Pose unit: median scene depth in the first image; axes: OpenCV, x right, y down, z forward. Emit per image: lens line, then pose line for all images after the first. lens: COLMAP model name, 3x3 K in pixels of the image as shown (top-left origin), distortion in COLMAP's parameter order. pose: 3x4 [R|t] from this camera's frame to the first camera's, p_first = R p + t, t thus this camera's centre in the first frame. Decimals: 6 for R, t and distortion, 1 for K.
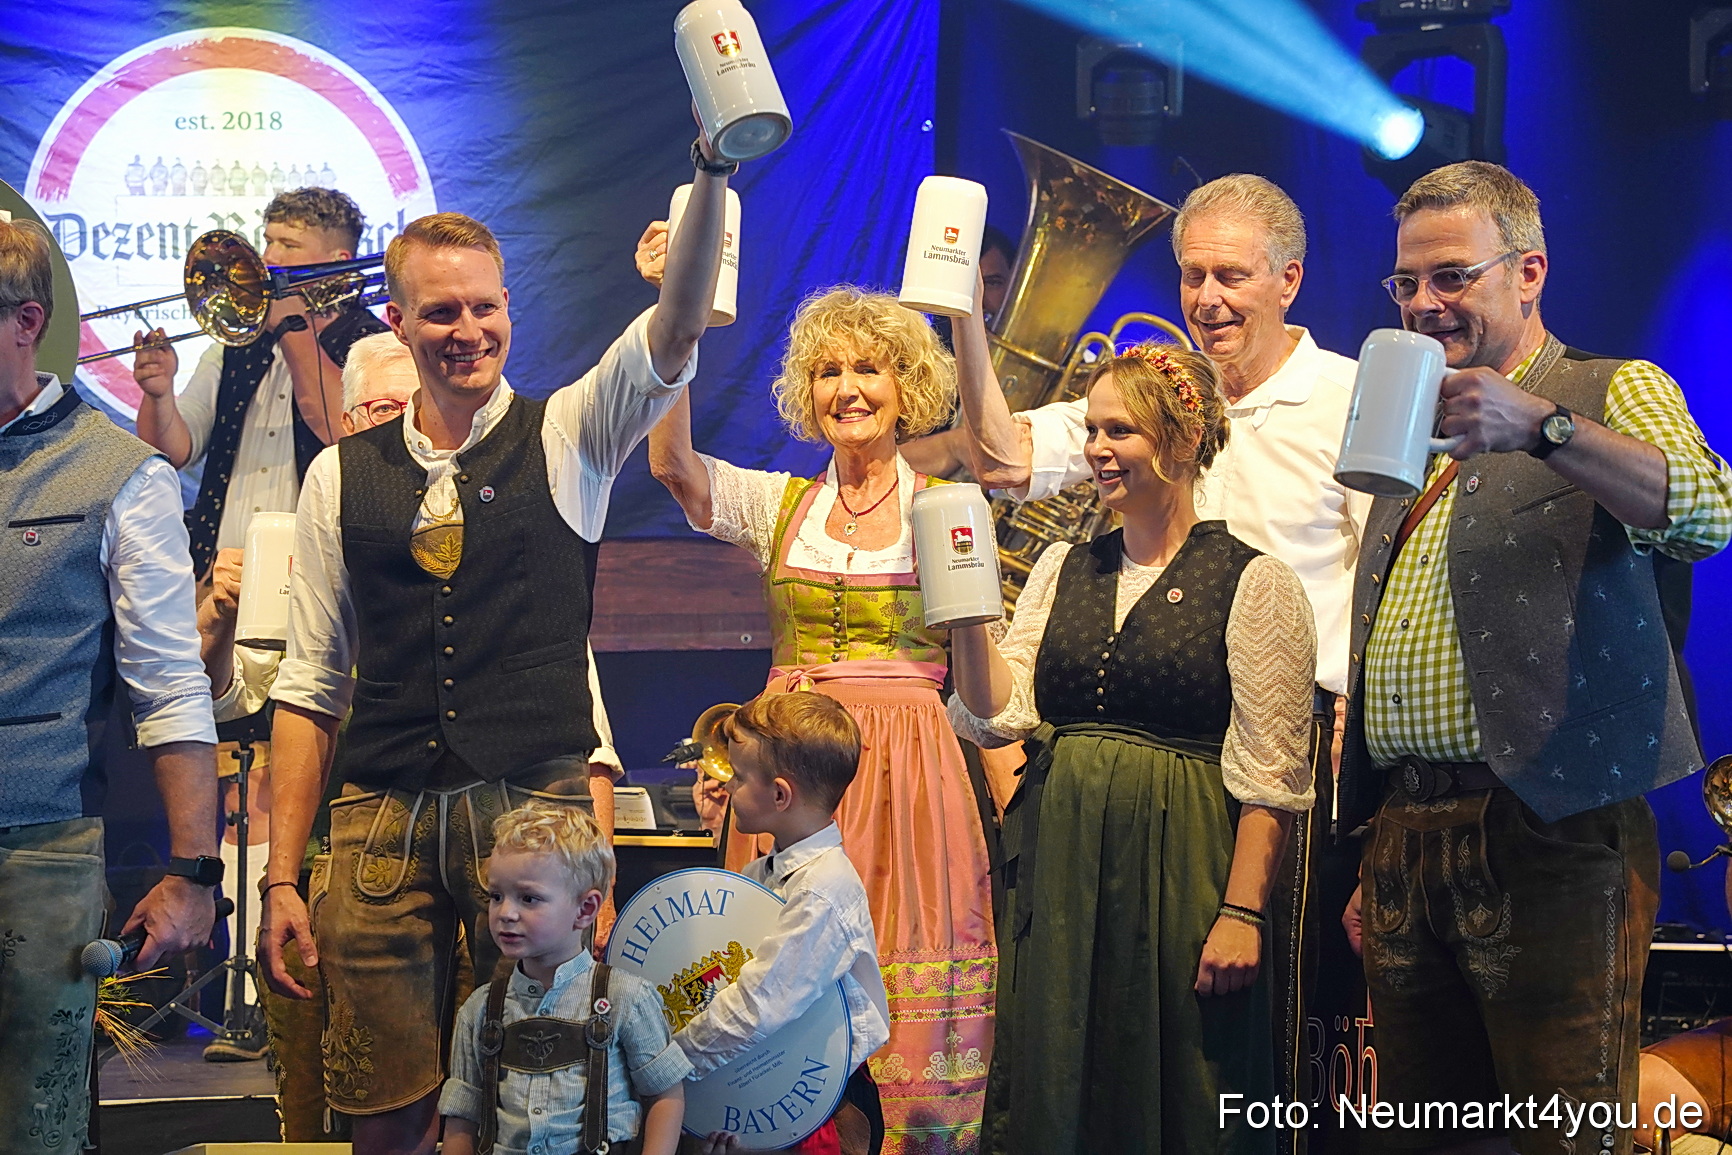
lens RADIAL K [[4707.6, 0, 896.8], [0, 4707.6, 556.5], [0, 0, 1]] dist [0.918686, 0.000000]
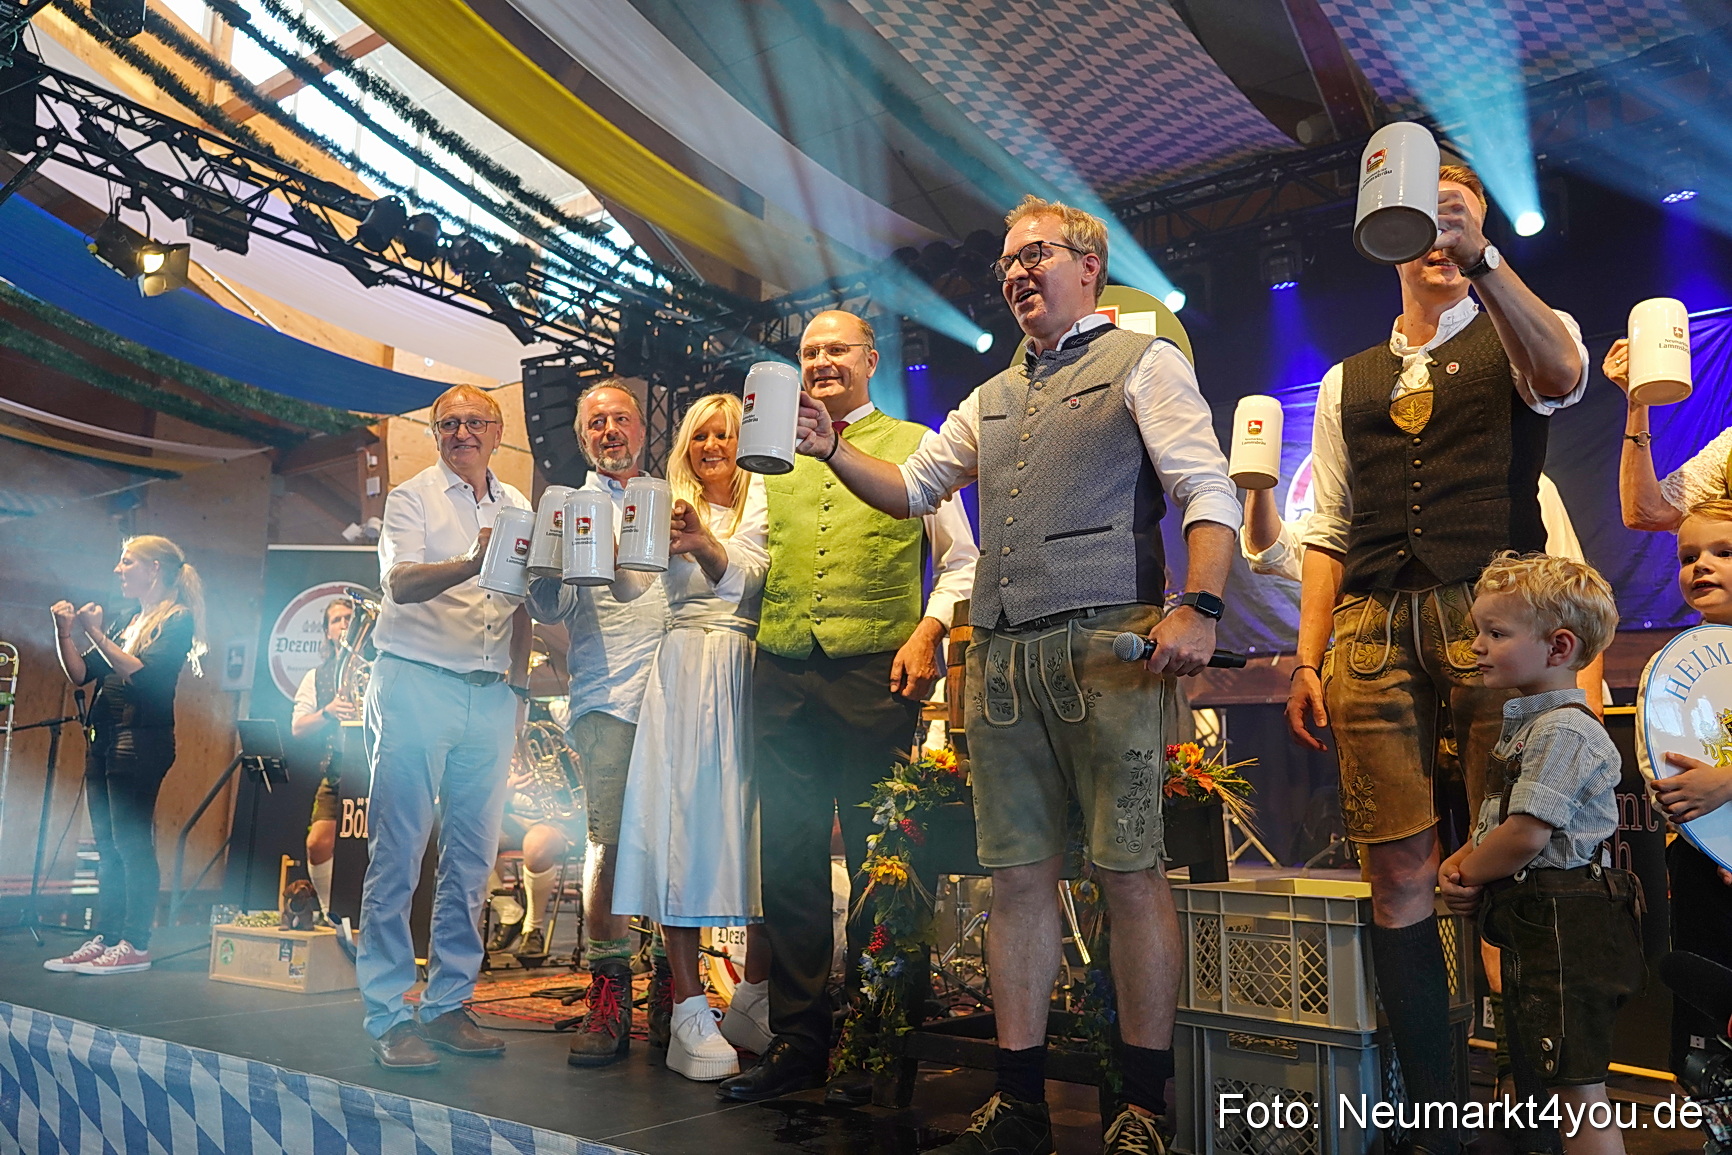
lens RADIAL K [[1366.1, 0, 837.6], [0, 1366.1, 565.1], [0, 0, 1]] dist [-0.006654, -0.002235]
pose [[0.848236, -0.070845, -0.524859, -0.035948], [-0.006434, 0.989561, -0.143969, 0.095779], [0.529580, 0.125497, 0.838925, 0.614052]]
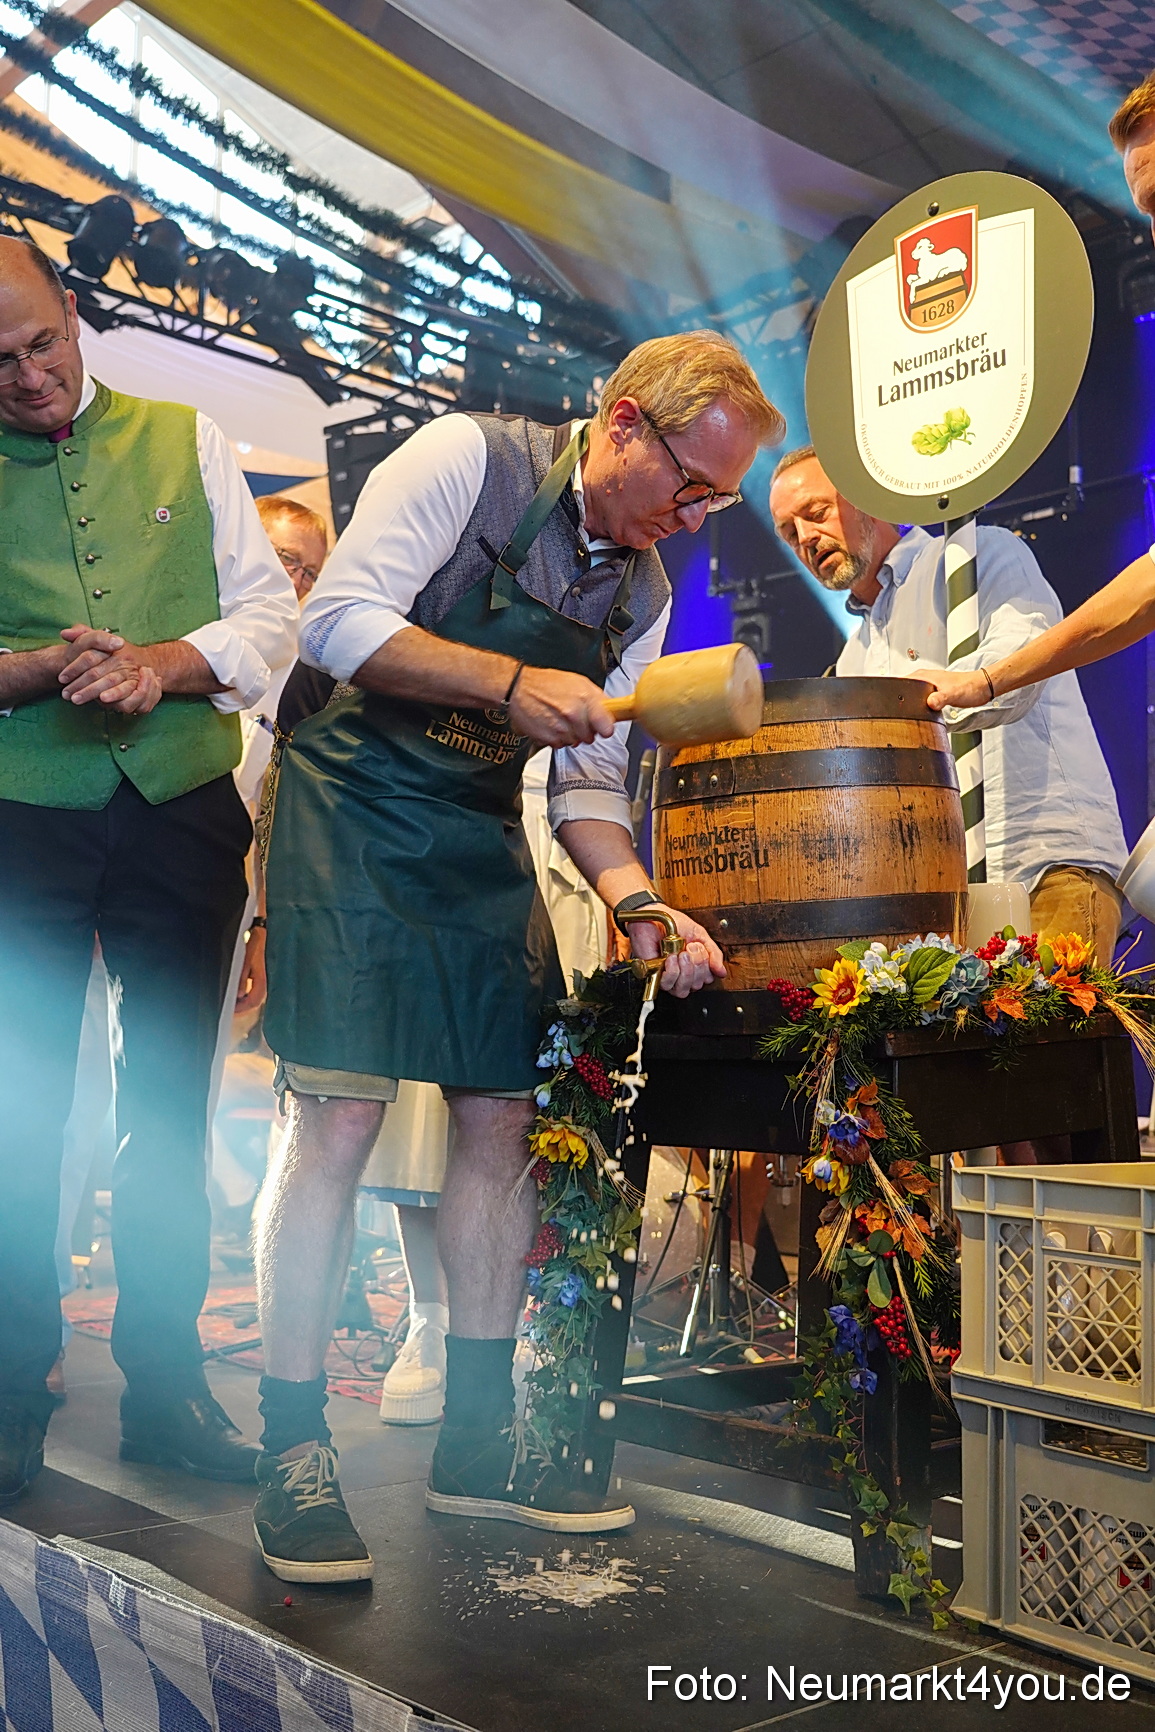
lens RADIAL K [[1823.0, 0, 609.6], [0, 1823.0, 893.9], [0, 0, 1]] dist [0.010934, 0.000000]
pose [[0.747661, -0.037725, -0.663008, -0.005242], [0.001950, 0.998506, -0.054615, 0.101292], [0.664078, 0.039541, 0.746617, 0.749020]]
